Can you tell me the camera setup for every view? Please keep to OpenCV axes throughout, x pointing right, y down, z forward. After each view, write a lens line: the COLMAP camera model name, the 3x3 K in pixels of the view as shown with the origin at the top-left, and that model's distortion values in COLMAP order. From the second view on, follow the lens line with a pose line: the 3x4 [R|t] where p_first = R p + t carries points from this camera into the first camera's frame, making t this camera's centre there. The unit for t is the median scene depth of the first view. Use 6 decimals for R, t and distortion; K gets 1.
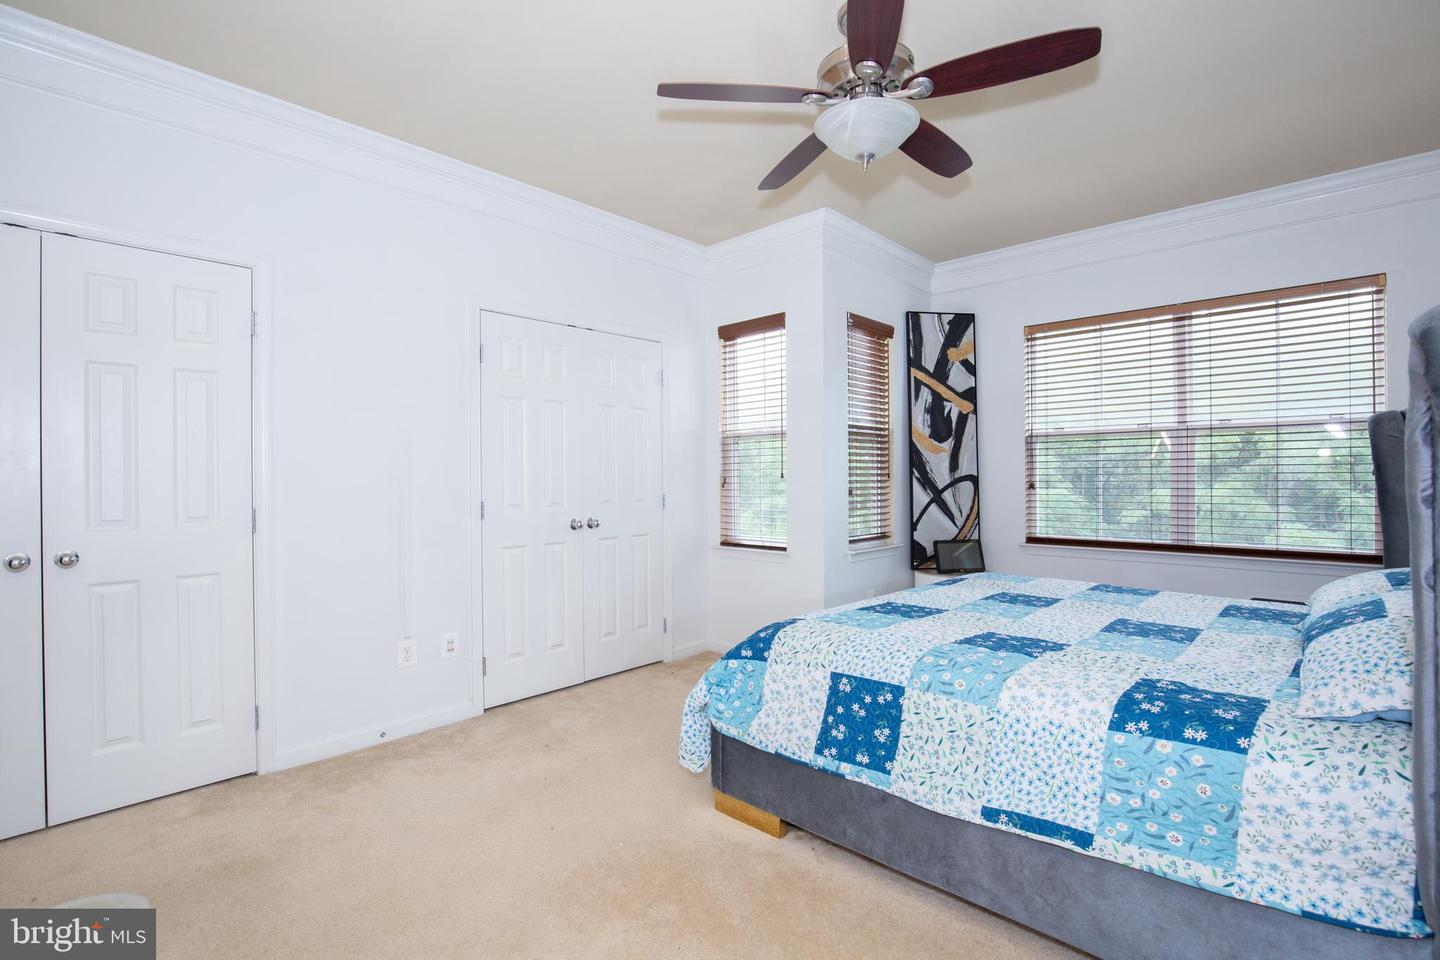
lens RADIAL K [[657.0, 0, 718.3], [0, 657.0, 473.0], [0, 0, 1]] dist [-0.031714, 0.004159]
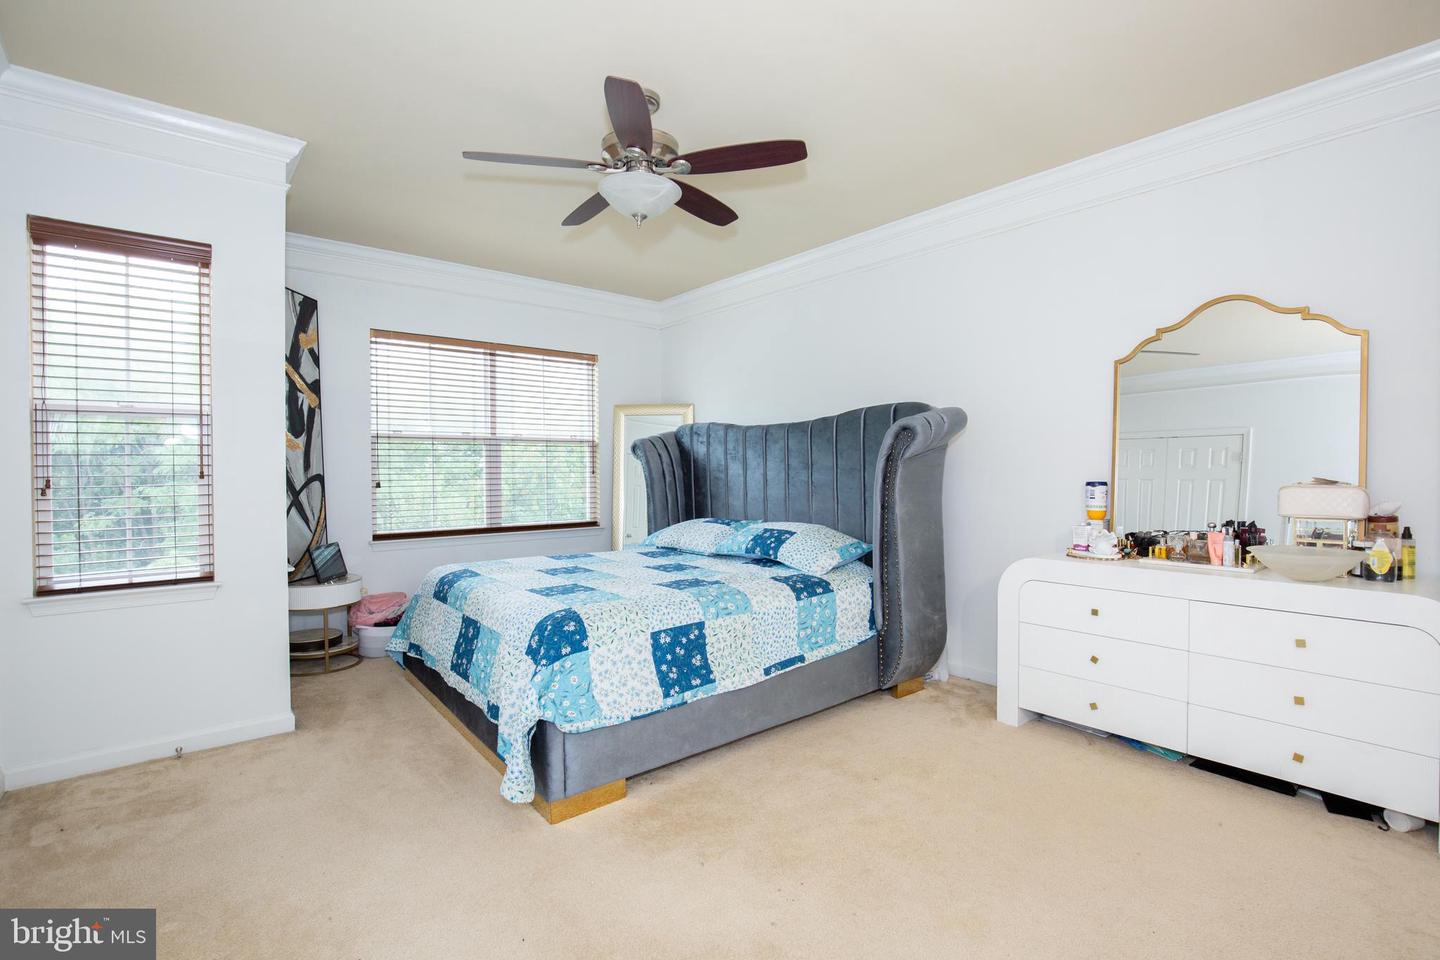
lens RADIAL K [[657.0, 0, 718.5], [0, 657.0, 479.7], [0, 0, 1]] dist [-0.031714, 0.004159]
pose [[0.124245, -0.008524, 0.992215, -0.915169], [0.001427, 0.999964, 0.008412, 0.007228], [-0.992251, 0.000370, 0.124253, 0.646688]]
